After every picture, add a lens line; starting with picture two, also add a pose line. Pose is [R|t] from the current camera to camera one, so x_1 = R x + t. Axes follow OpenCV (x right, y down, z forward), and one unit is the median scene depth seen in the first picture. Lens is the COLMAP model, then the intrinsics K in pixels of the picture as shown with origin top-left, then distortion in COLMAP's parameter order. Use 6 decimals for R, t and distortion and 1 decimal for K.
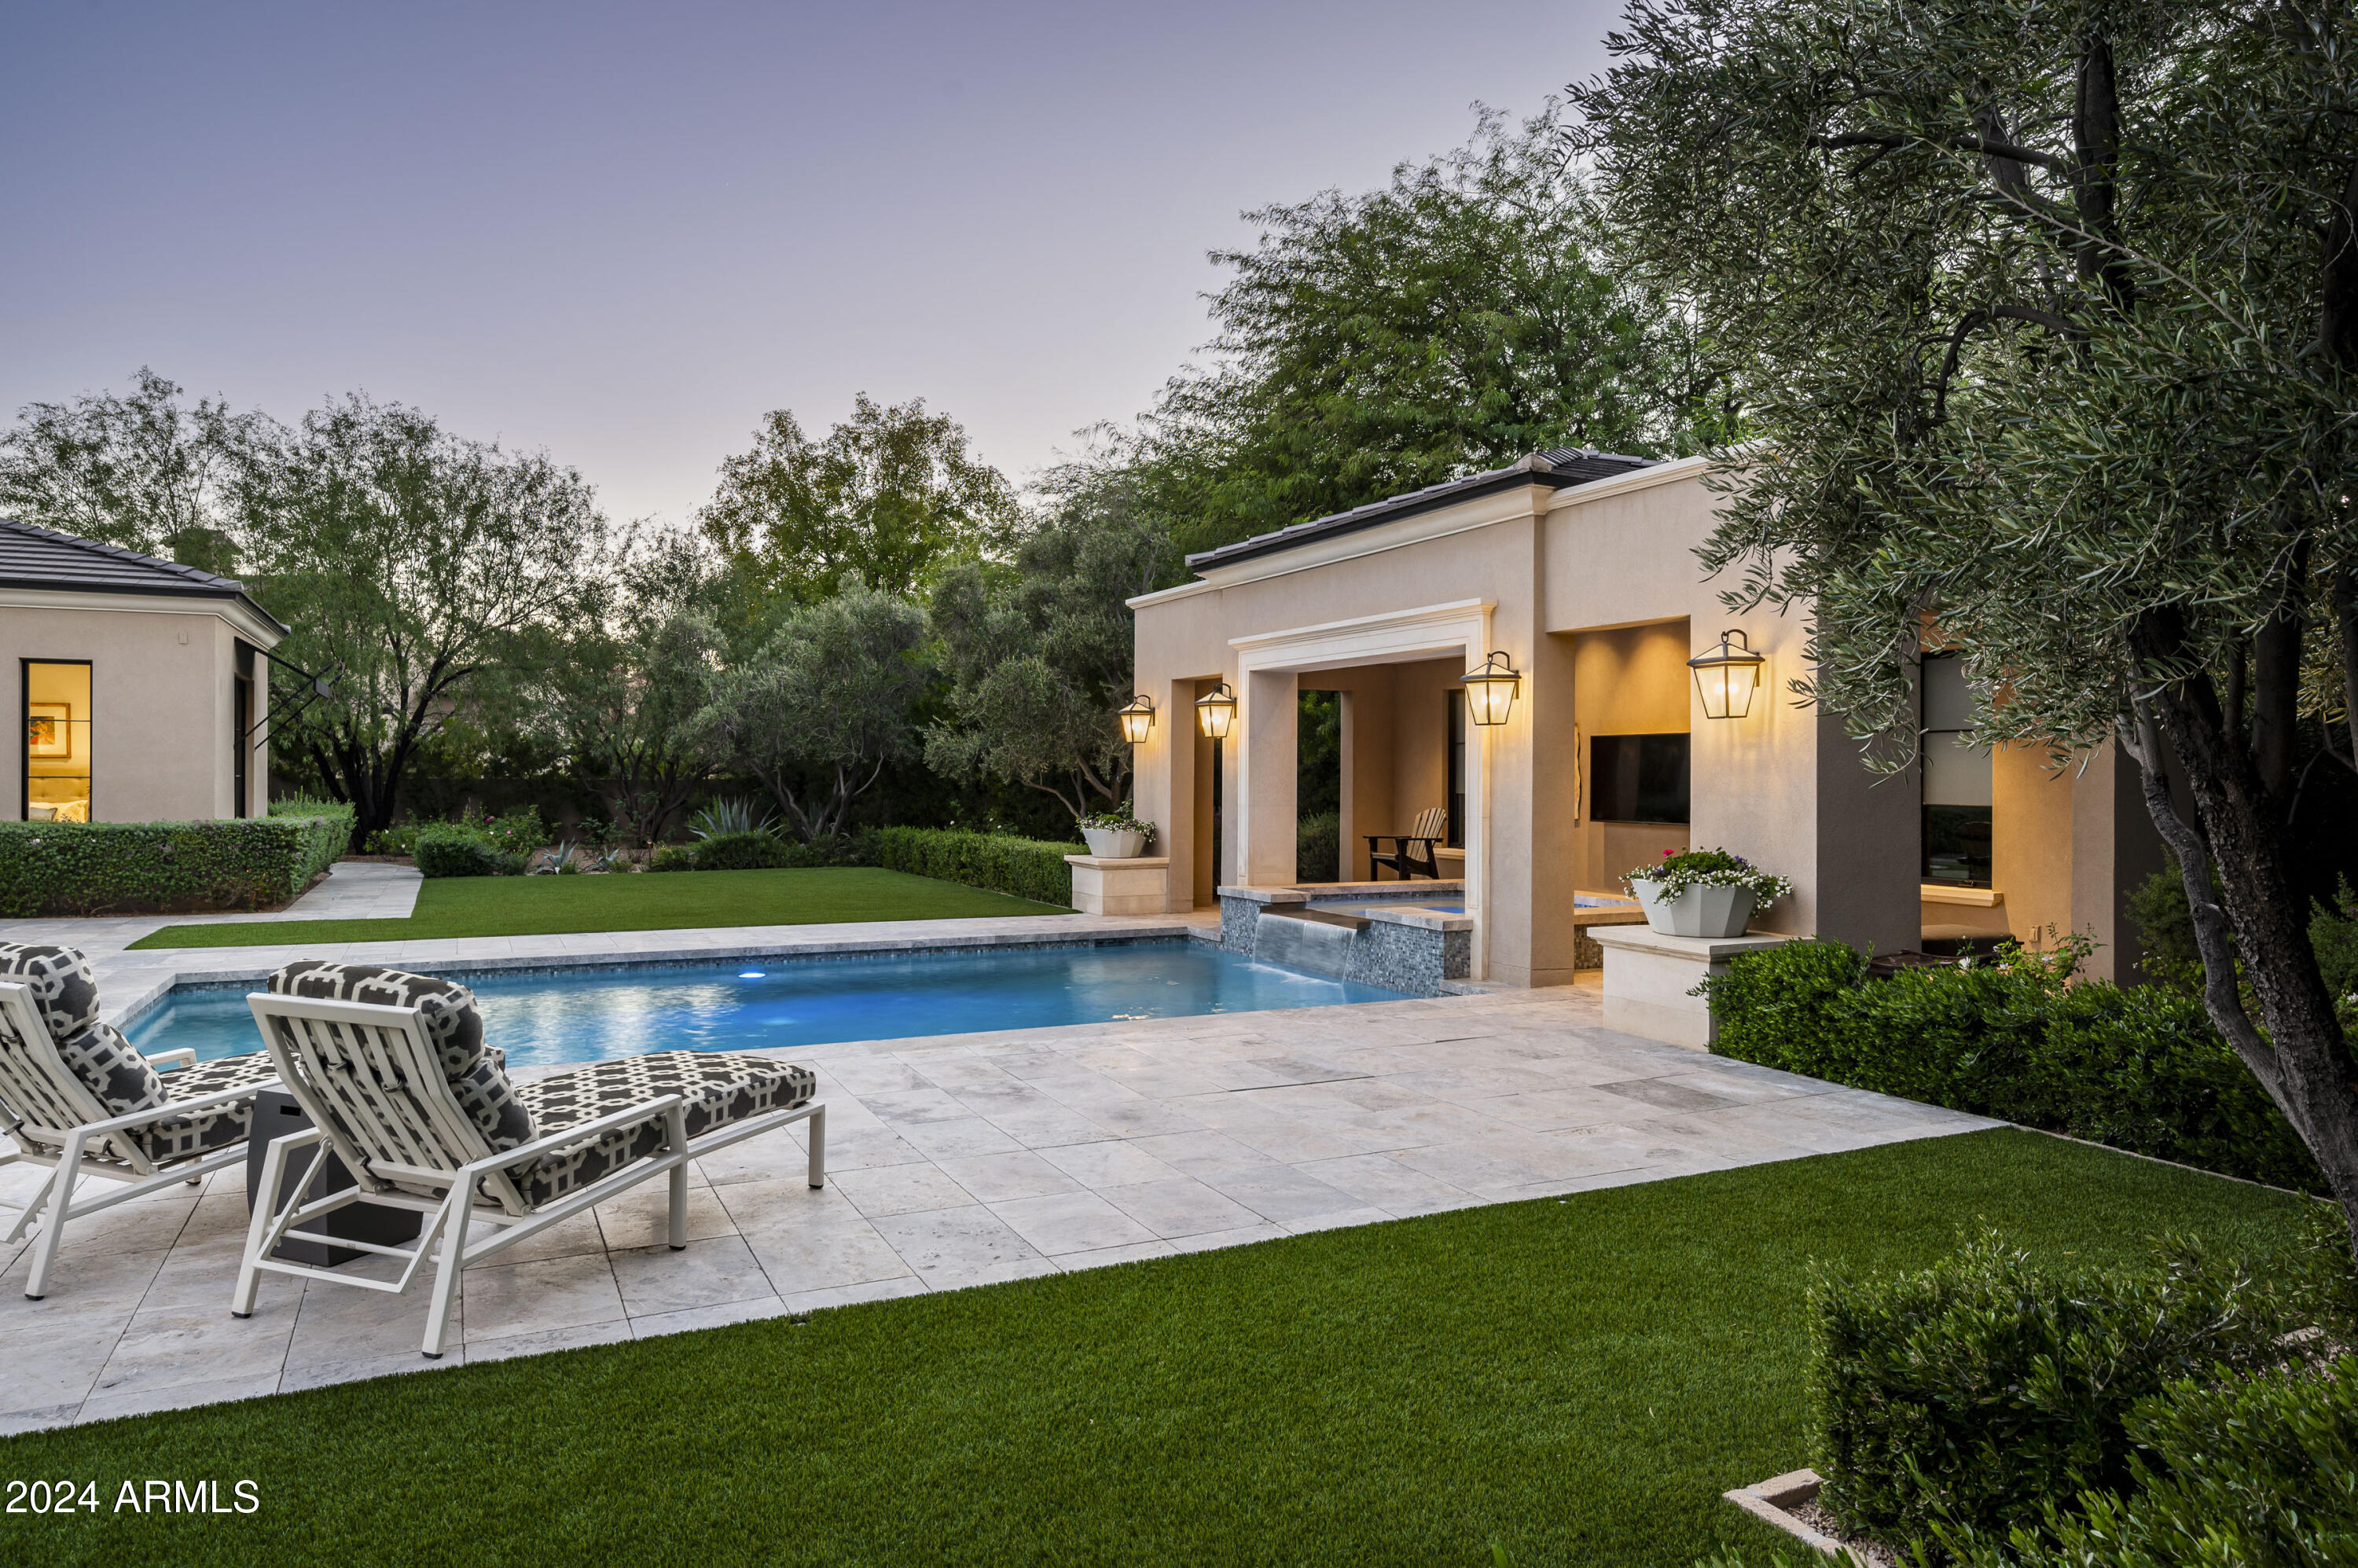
lens RADIAL K [[1505.7, 0, 1154.9], [0, 1505.7, 764.4], [0, 0, 1]] dist [0.003305, -0.003748]
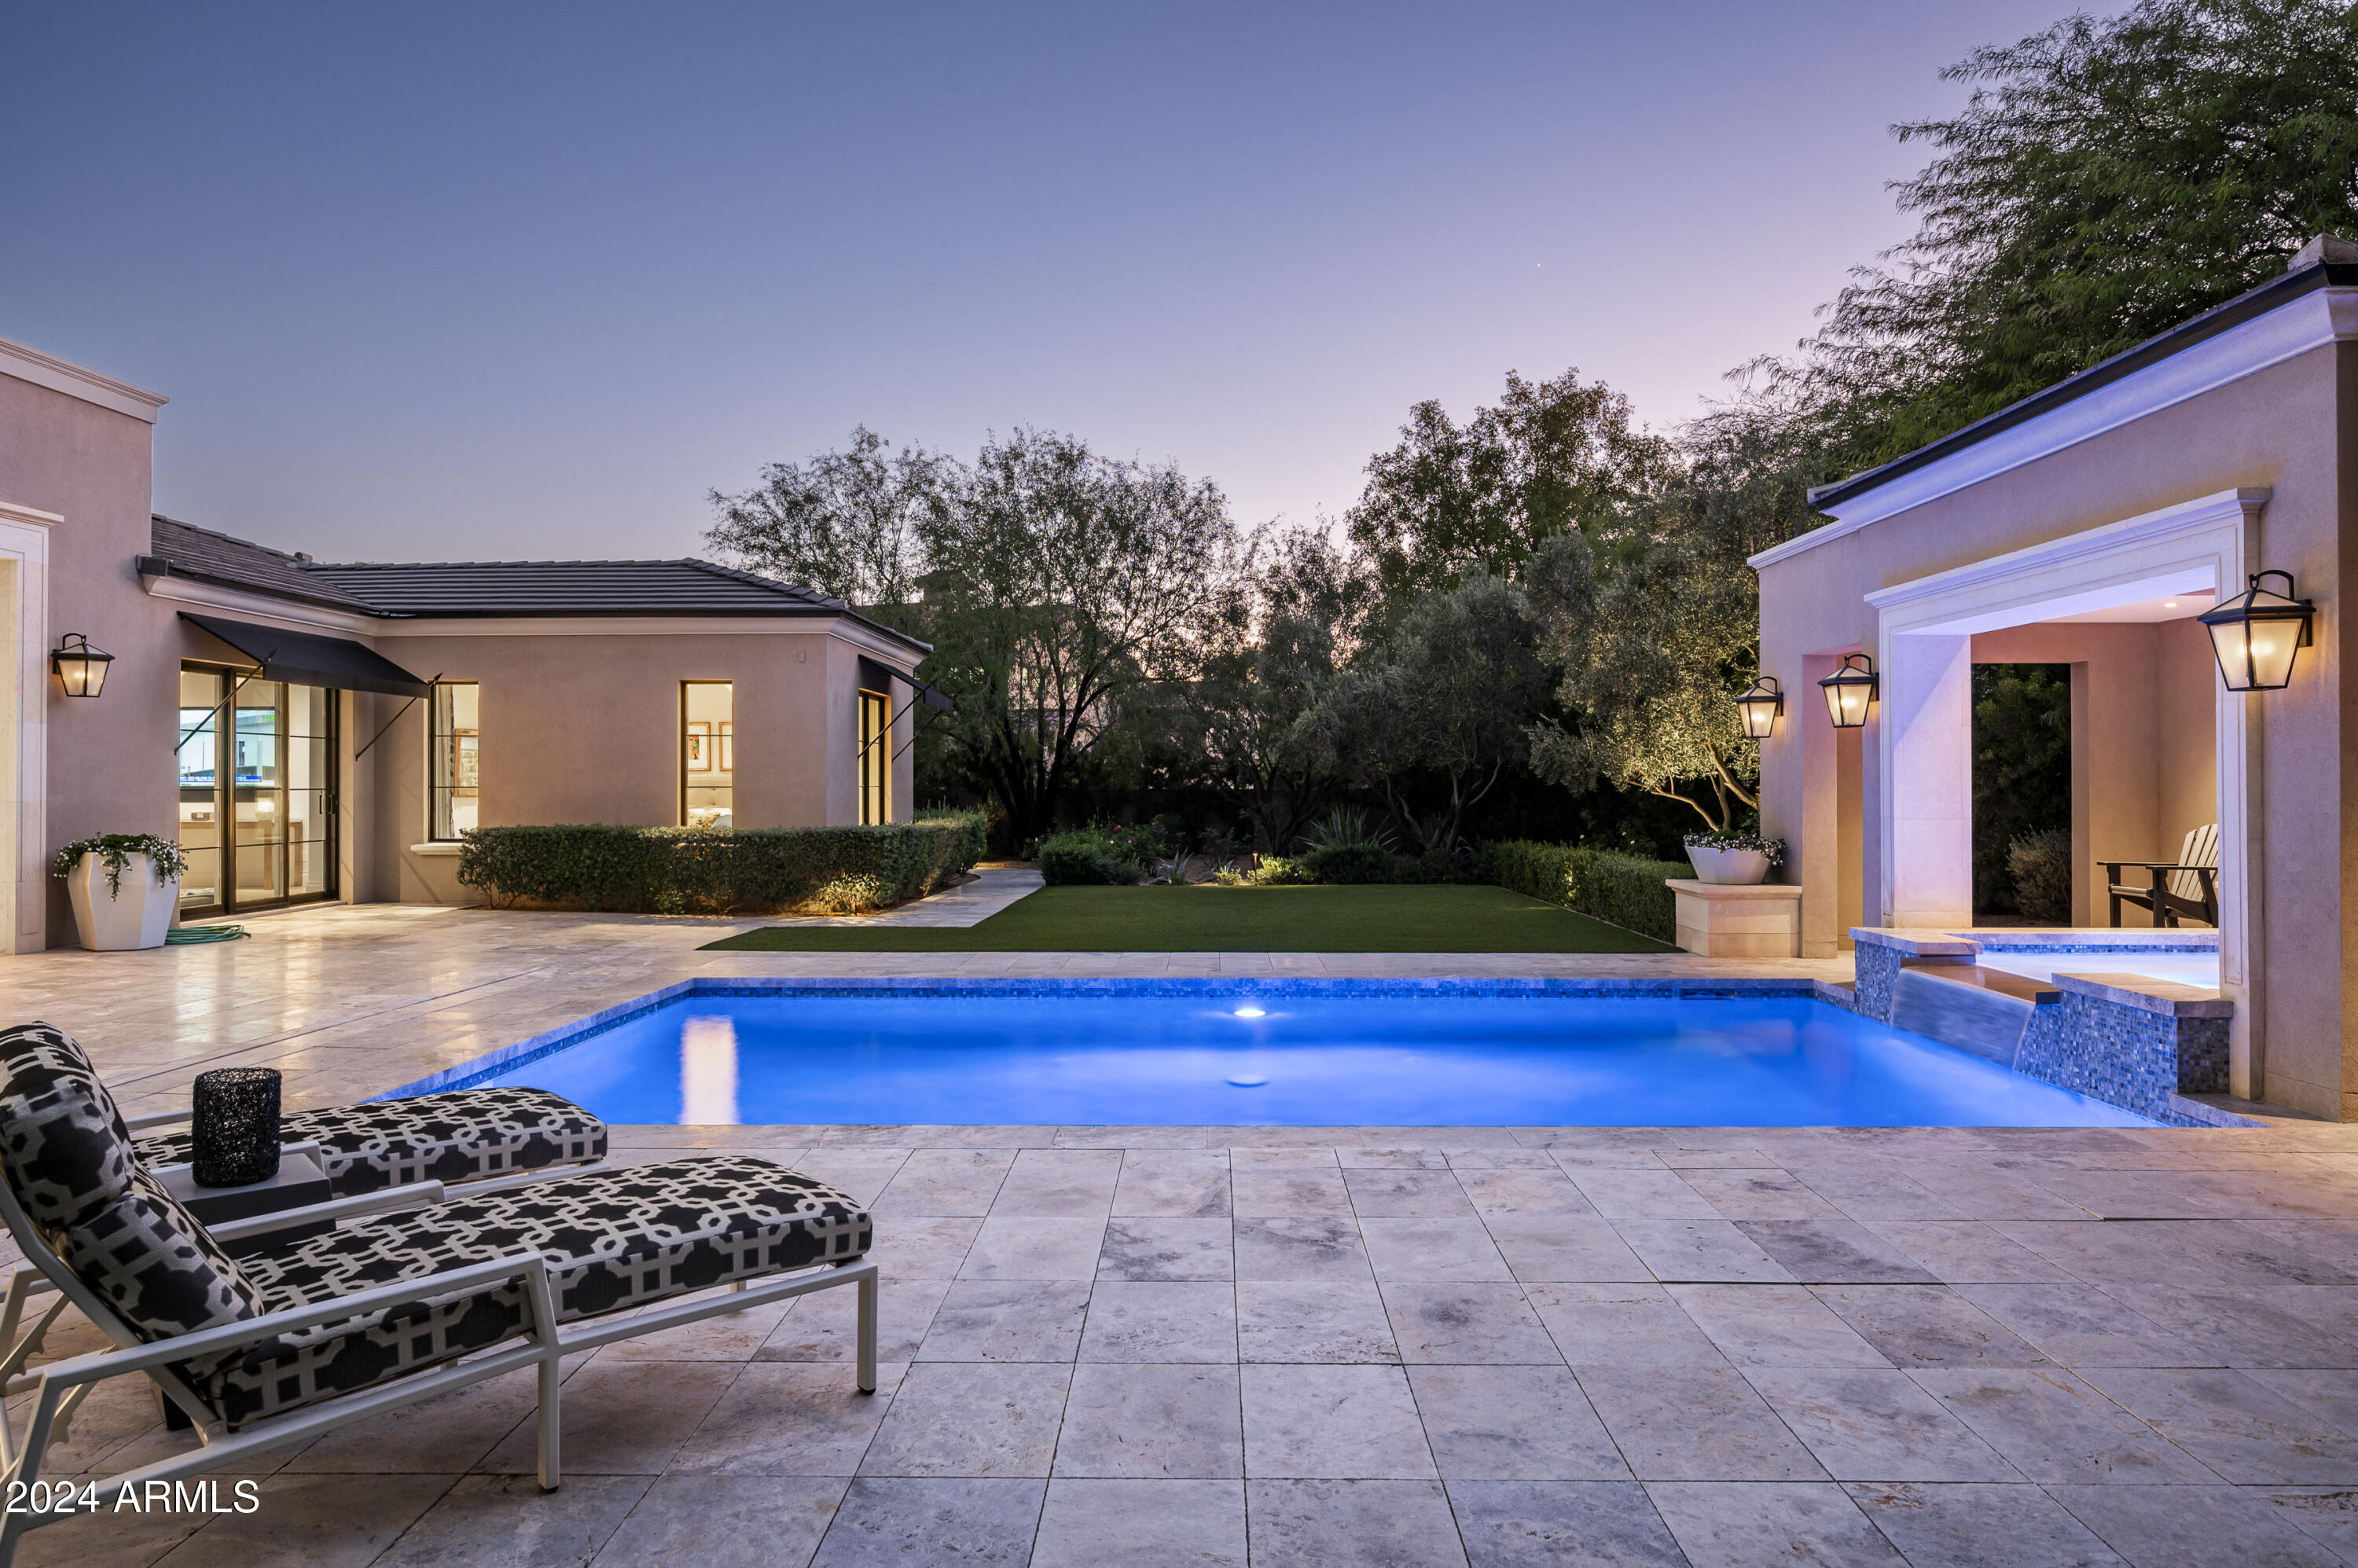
lens RADIAL K [[1505.7, 0, 1169.4], [0, 1505.7, 761.9], [0, 0, 1]] dist [0.003305, -0.003748]
pose [[0.893113, -0.011050, -0.449696, 0.067150], [0.006972, 0.999918, -0.010724, 0.004426], [0.449777, 0.006443, 0.893117, 0.161691]]
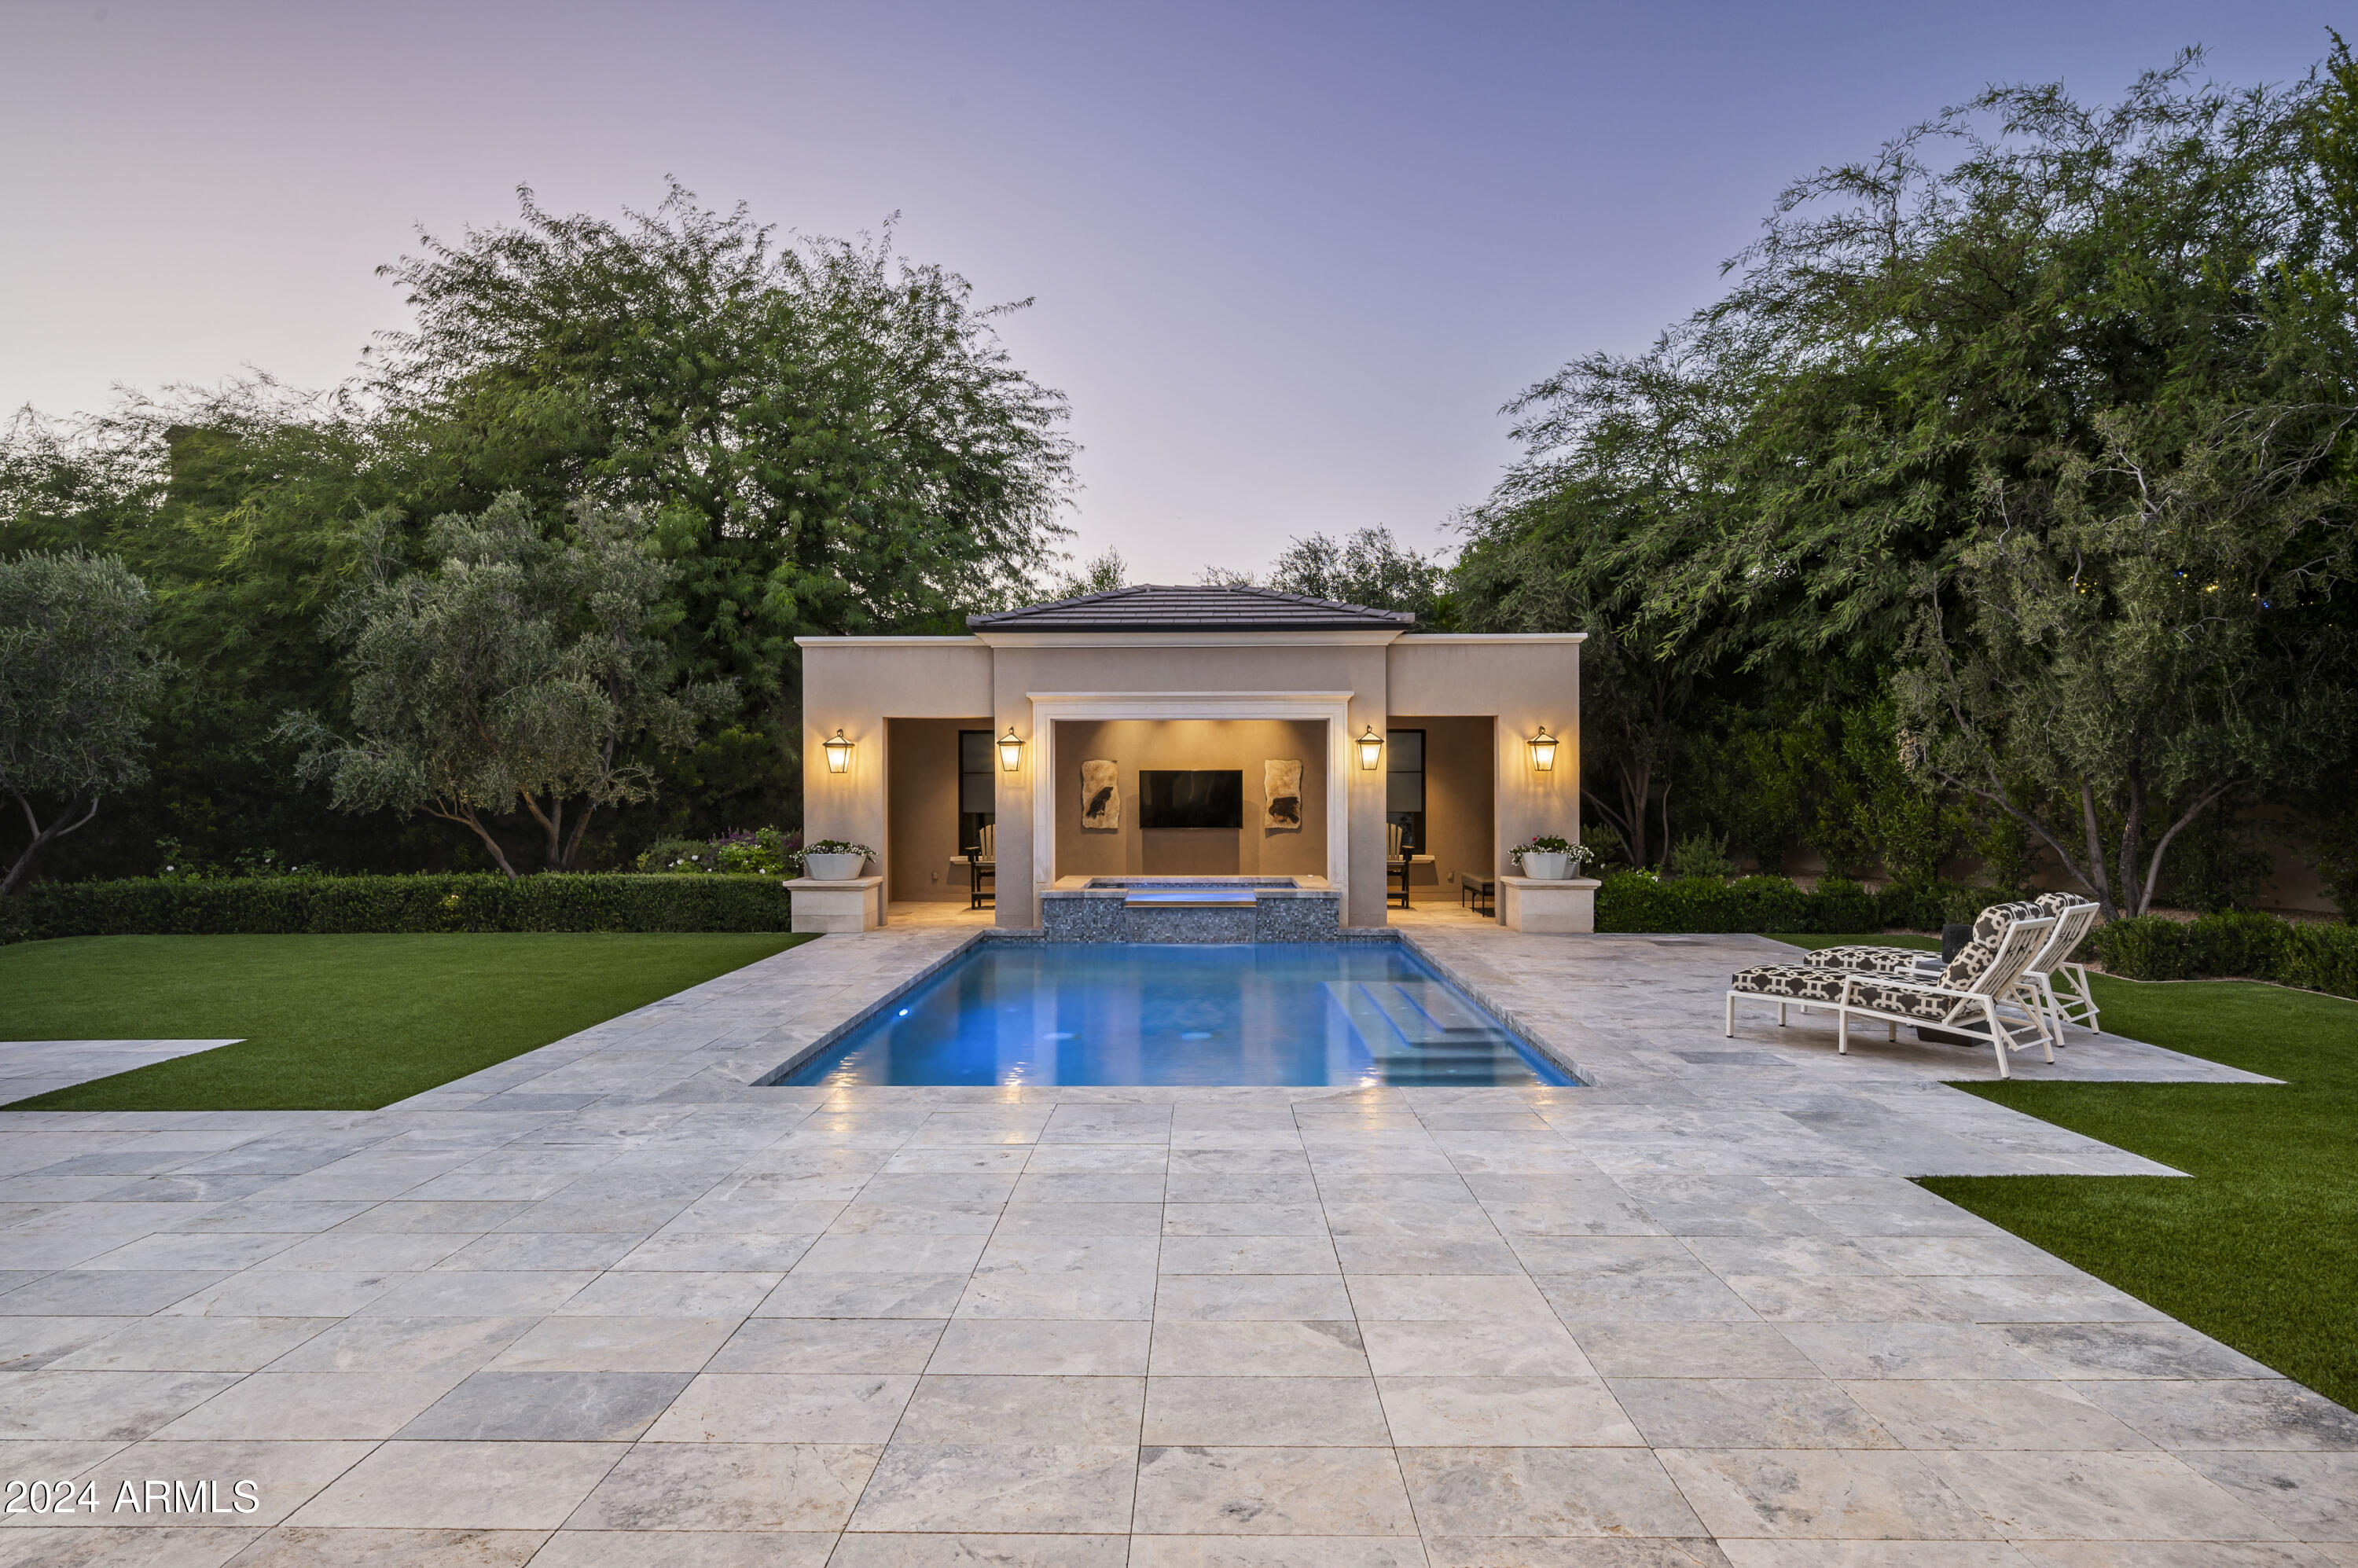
lens RADIAL K [[1468.9, 0, 1195.4], [0, 1468.9, 780.6], [0, 0, 1]] dist [-0.001125, 0.003256]
pose [[0.433050, -0.004724, 0.901357, -0.863768], [-0.000803, 0.999984, 0.005626, -0.015425], [-0.901369, -0.003160, 0.433039, 0.312433]]
